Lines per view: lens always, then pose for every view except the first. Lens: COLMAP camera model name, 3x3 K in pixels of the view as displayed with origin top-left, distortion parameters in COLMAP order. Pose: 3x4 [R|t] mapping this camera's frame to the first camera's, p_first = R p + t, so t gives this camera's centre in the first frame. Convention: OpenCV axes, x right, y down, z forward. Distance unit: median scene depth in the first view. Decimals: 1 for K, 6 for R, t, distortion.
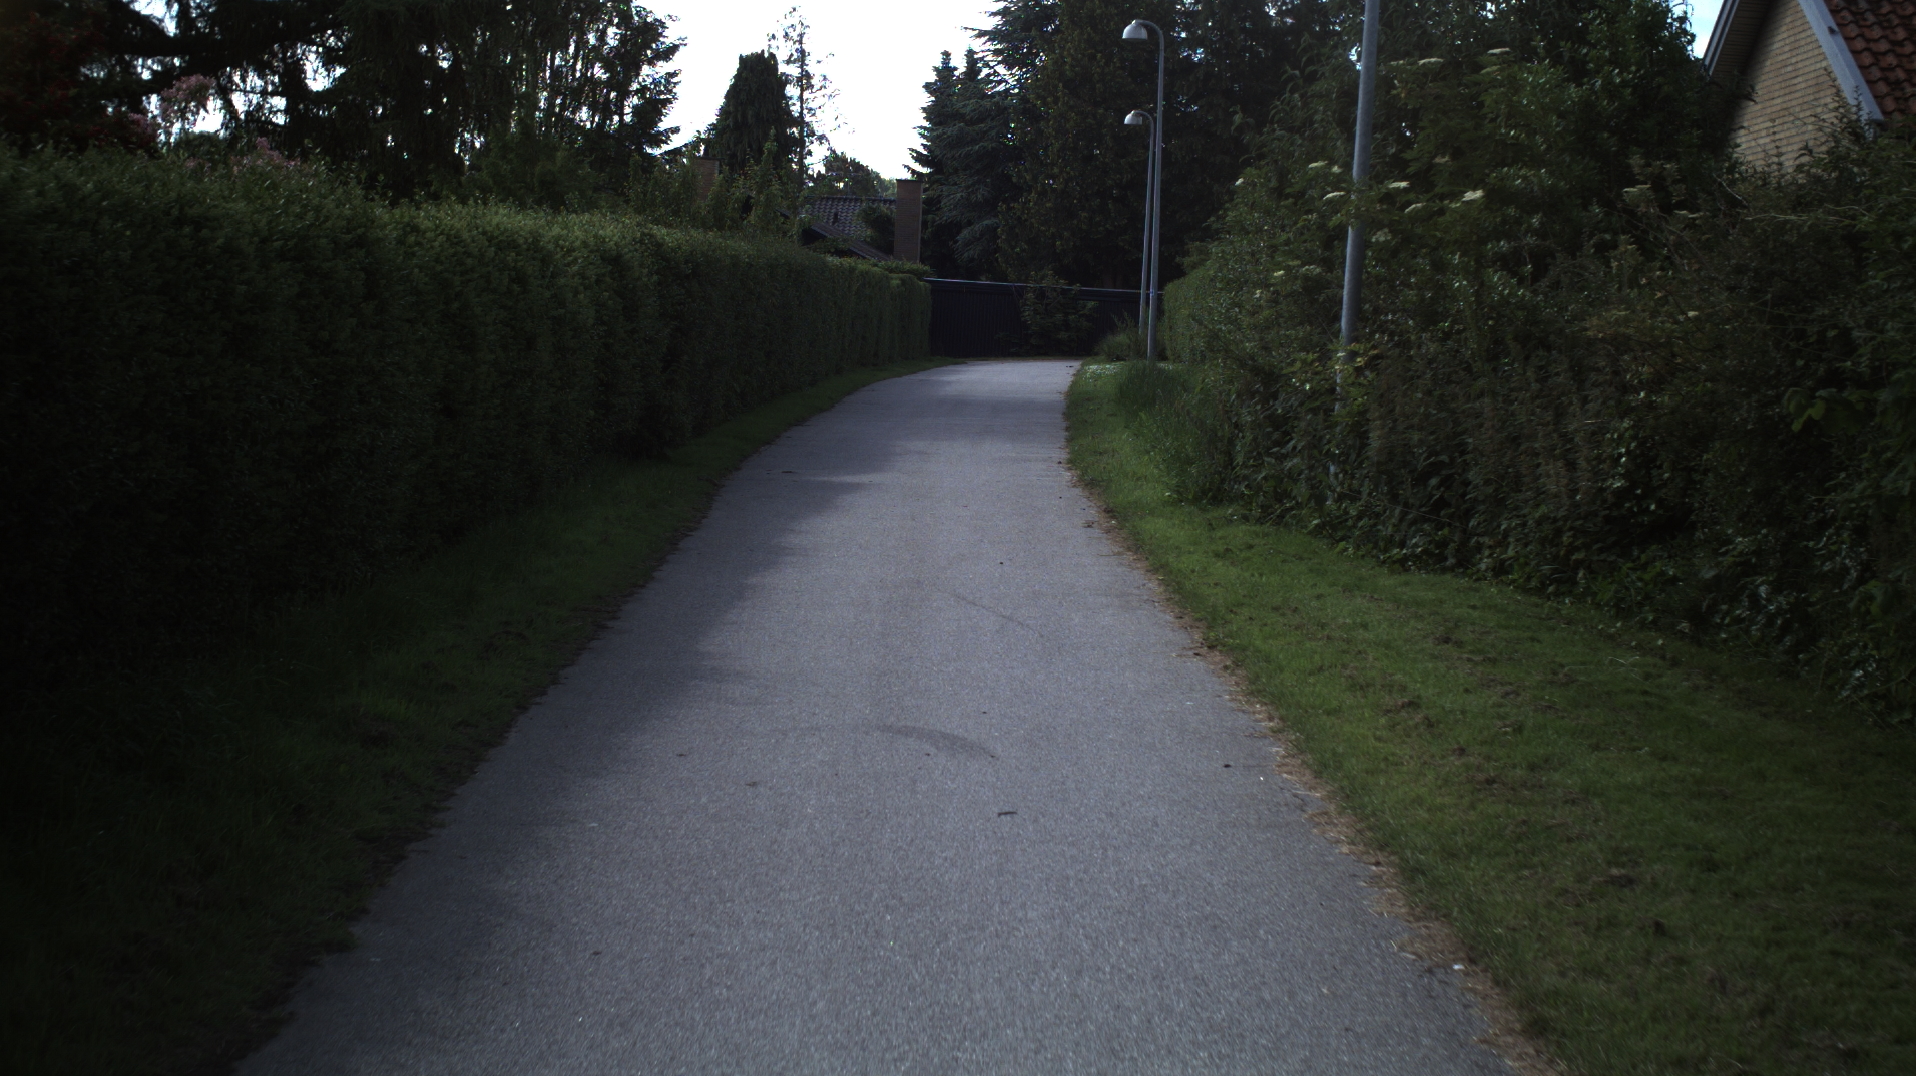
lens RADIAL K [[3649.2, 0, 958.0], [0, 3649.2, 538.0], [0, 0, 1]] dist [-0.218418, 0.076368]
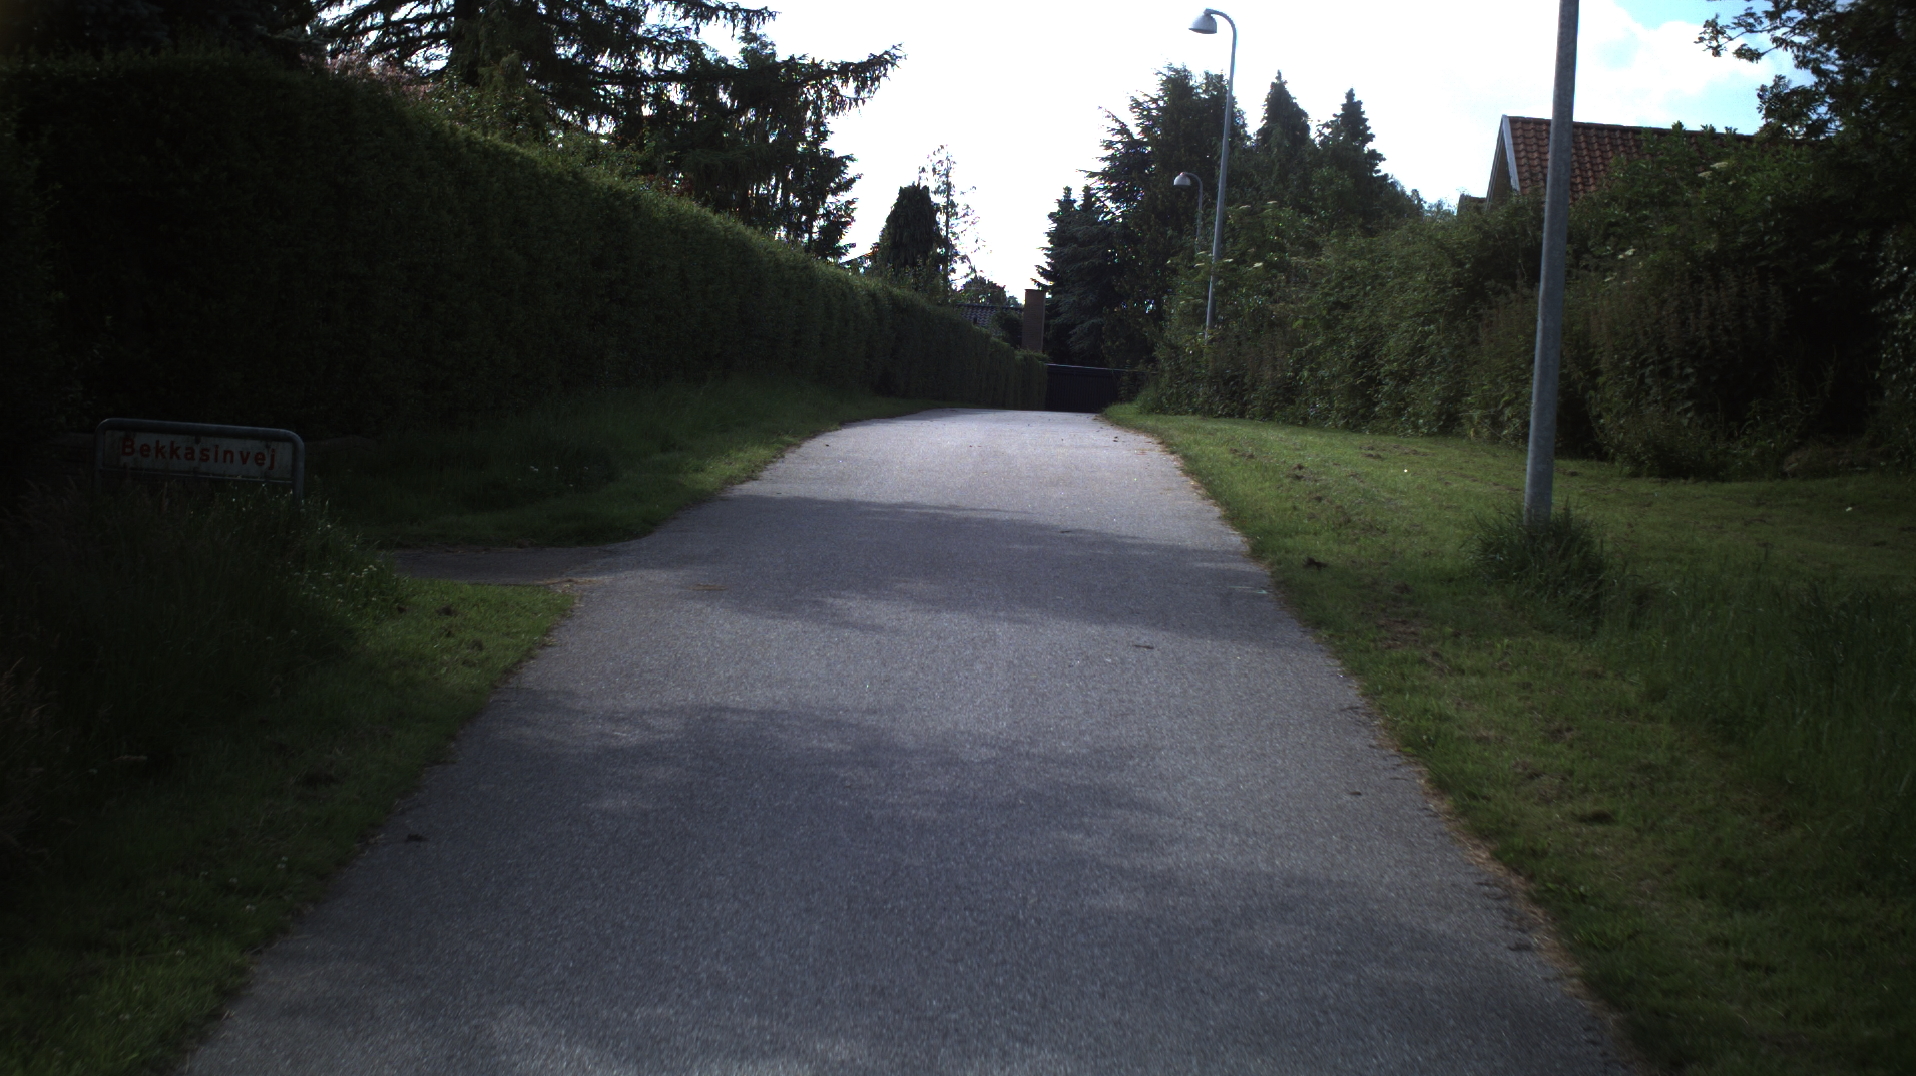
lens RADIAL K [[3628.8, 0, 958.0], [0, 3628.8, 538.0], [0, 0, 1]] dist [-0.219210, 0.117320]
pose [[0.999162, 0.018482, -0.036533, 0.033282], [-0.019738, 0.999216, -0.034320, 0.138012], [0.035870, 0.035012, 0.998743, -1.107329]]
